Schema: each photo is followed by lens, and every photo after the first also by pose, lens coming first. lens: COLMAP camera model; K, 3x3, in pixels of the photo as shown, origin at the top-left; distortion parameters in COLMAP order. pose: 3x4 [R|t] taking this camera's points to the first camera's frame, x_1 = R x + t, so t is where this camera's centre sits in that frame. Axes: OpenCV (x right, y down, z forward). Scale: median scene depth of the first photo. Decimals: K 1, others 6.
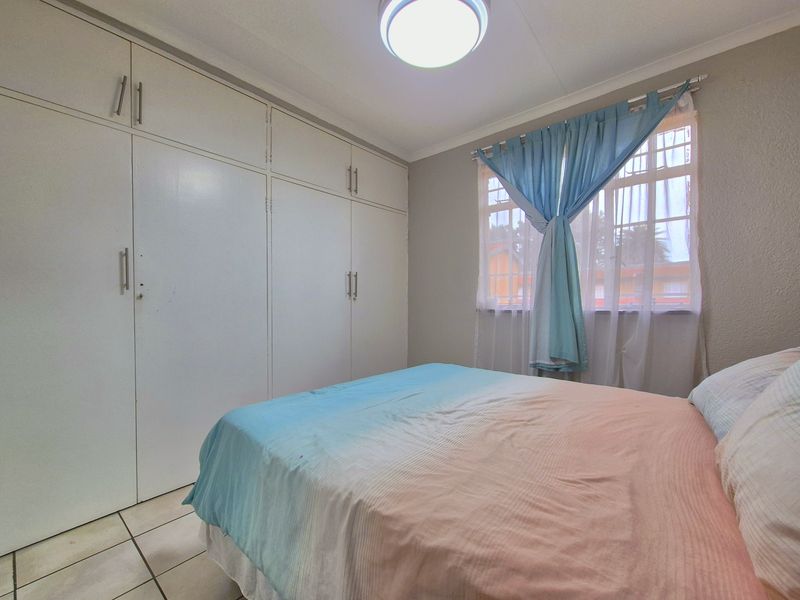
lens RADIAL K [[328.0, 0, 398.0], [0, 328.0, 304.0], [0, 0, 1]] dist [0.002649, 0.000025]
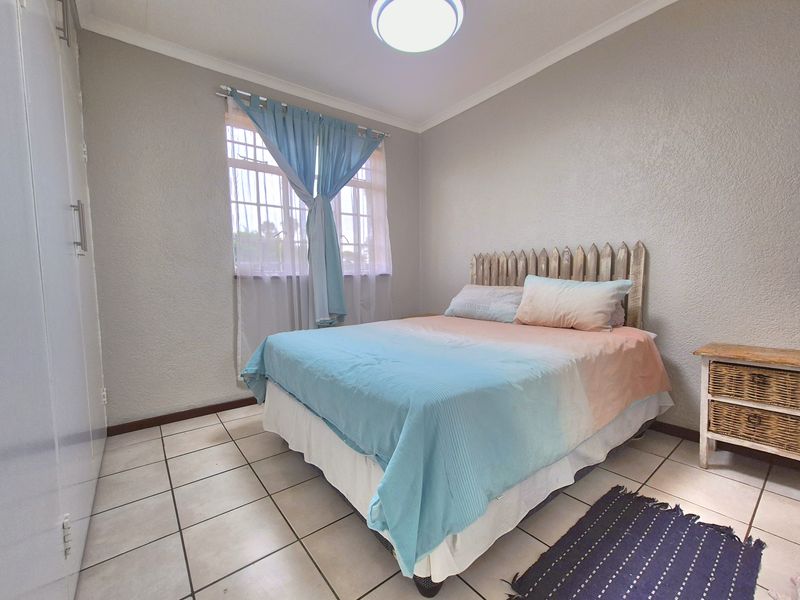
lens RADIAL K [[328.0, 0, 398.0], [0, 328.0, 304.0], [0, 0, 1]] dist [0.002649, 0.000025]
pose [[0.228243, -0.087121, 0.969698, -0.664982], [0.016230, 0.996190, 0.085681, 0.027770], [-0.973469, -0.003818, 0.228788, 0.475936]]
